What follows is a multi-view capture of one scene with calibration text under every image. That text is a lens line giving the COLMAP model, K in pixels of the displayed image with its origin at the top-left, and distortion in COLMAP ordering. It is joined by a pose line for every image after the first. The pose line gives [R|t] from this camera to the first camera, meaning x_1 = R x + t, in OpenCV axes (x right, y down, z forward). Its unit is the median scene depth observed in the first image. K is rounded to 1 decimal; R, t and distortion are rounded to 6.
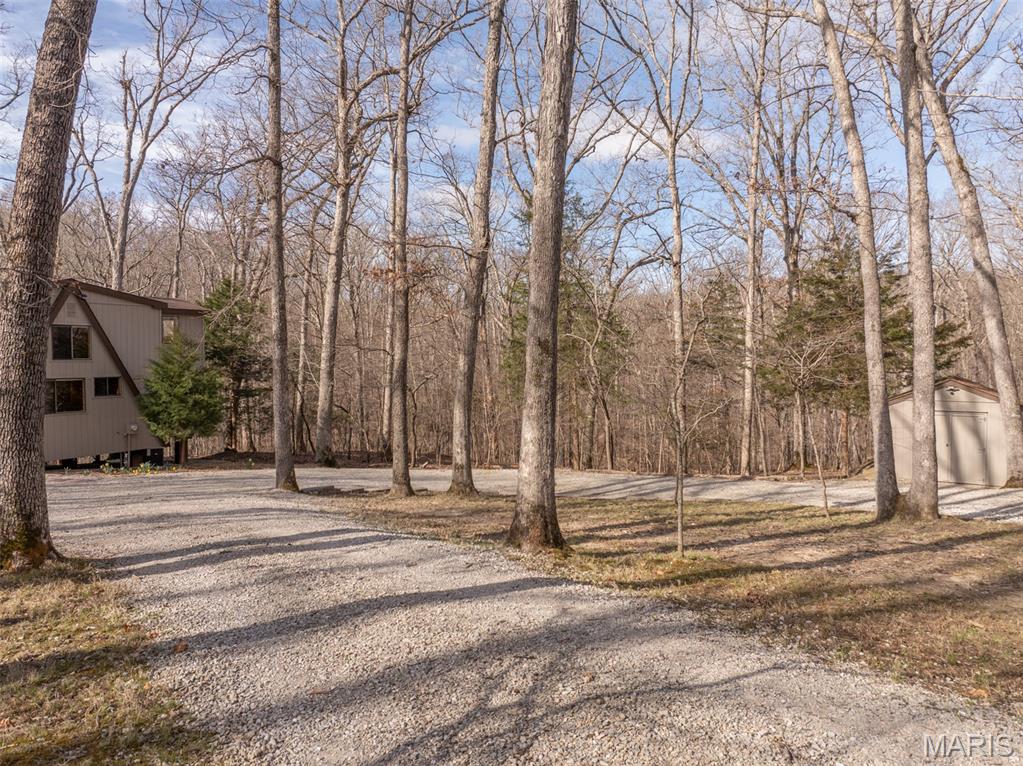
lens RADIAL K [[714.3, 0, 510.9], [0, 714.3, 382.0], [0, 0, 1]] dist [-0.042062, 0.033141]
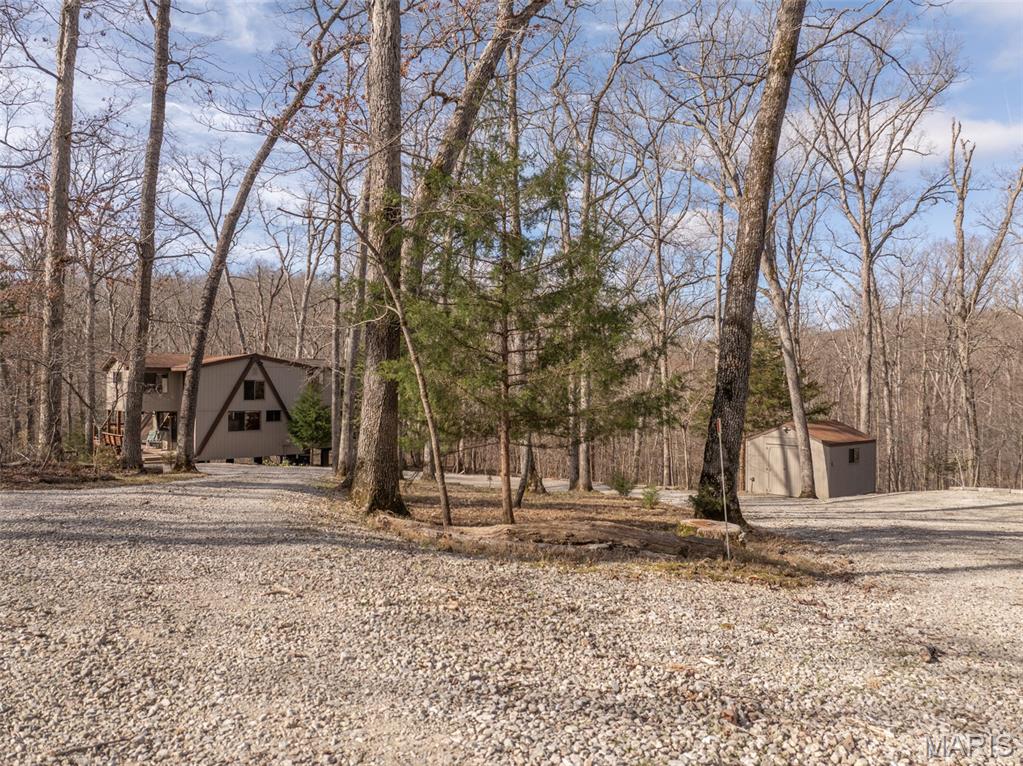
lens RADIAL K [[714.3, 0, 510.9], [0, 714.3, 382.0], [0, 0, 1]] dist [-0.042062, 0.033141]
pose [[0.958359, 0.005344, -0.285516, 0.470025], [-0.019079, 0.998789, -0.045347, -0.008295], [0.284928, 0.048906, 0.957301, -0.482555]]
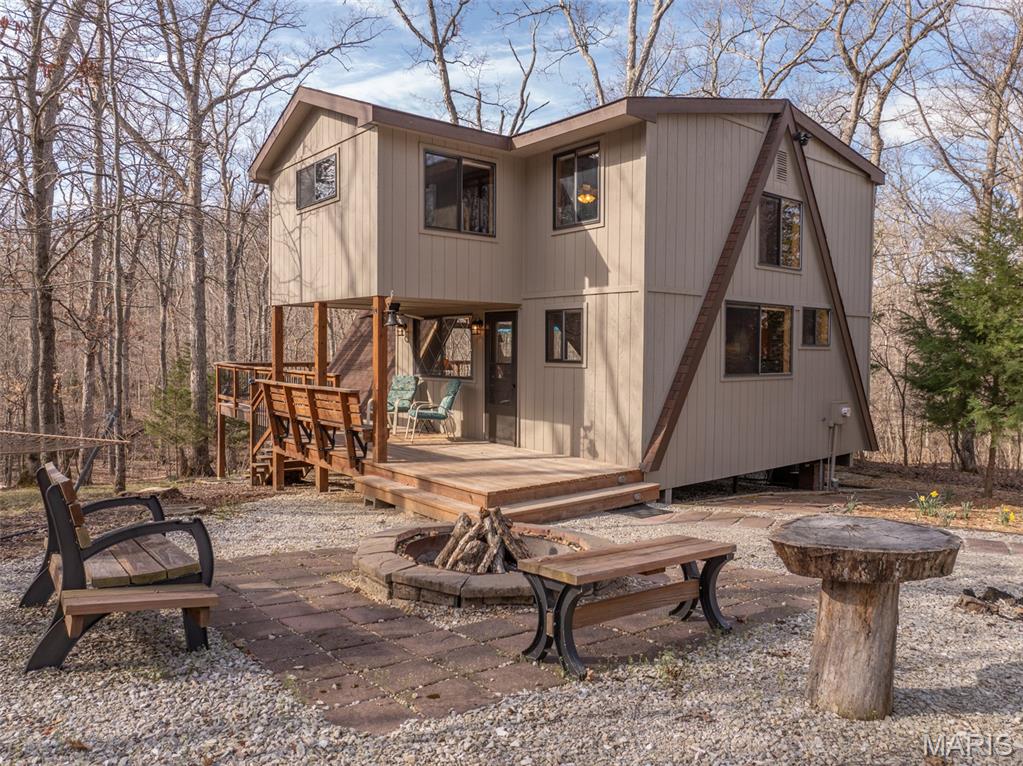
lens RADIAL K [[714.3, 0, 510.9], [0, 714.3, 382.0], [0, 0, 1]] dist [-0.042062, 0.033141]
pose [[0.922005, 0.022831, -0.386505, -0.588300], [-0.017959, 0.999707, 0.016213, 0.043578], [0.386762, -0.008007, 0.922145, 0.452219]]
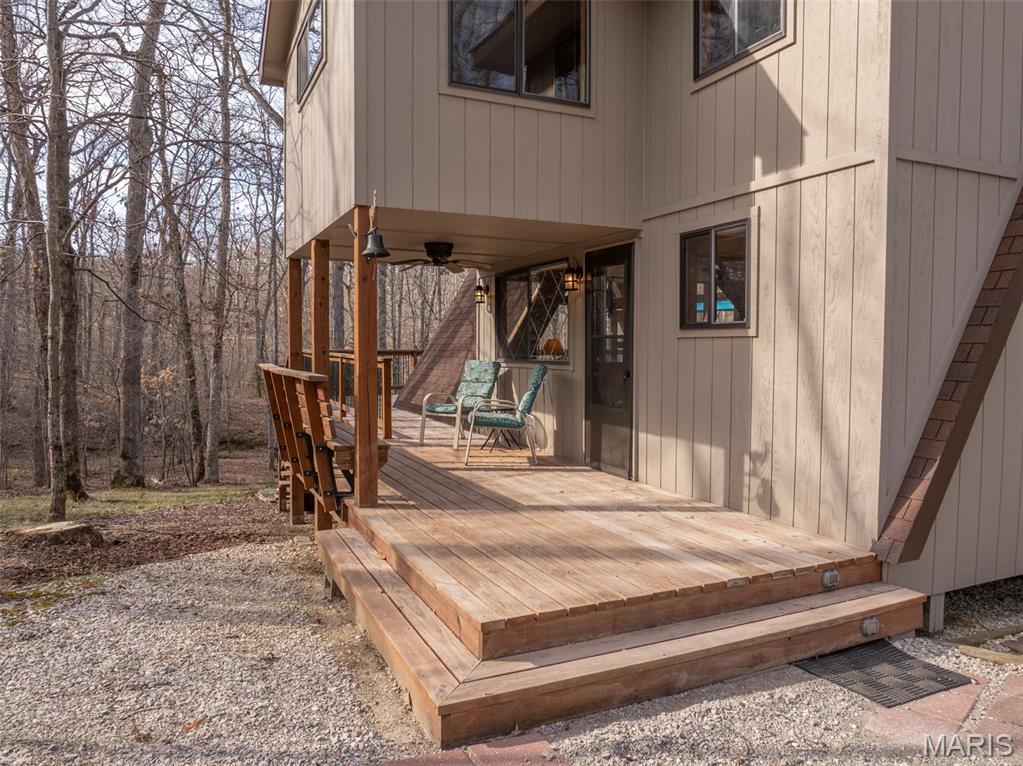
lens RADIAL K [[714.3, 0, 510.9], [0, 714.3, 382.0], [0, 0, 1]] dist [-0.042062, 0.033141]
pose [[0.793276, 0.031008, -0.608072, -0.640474], [-0.022742, 0.999514, 0.021300, 0.052121], [0.608437, -0.003068, 0.793596, 0.650551]]
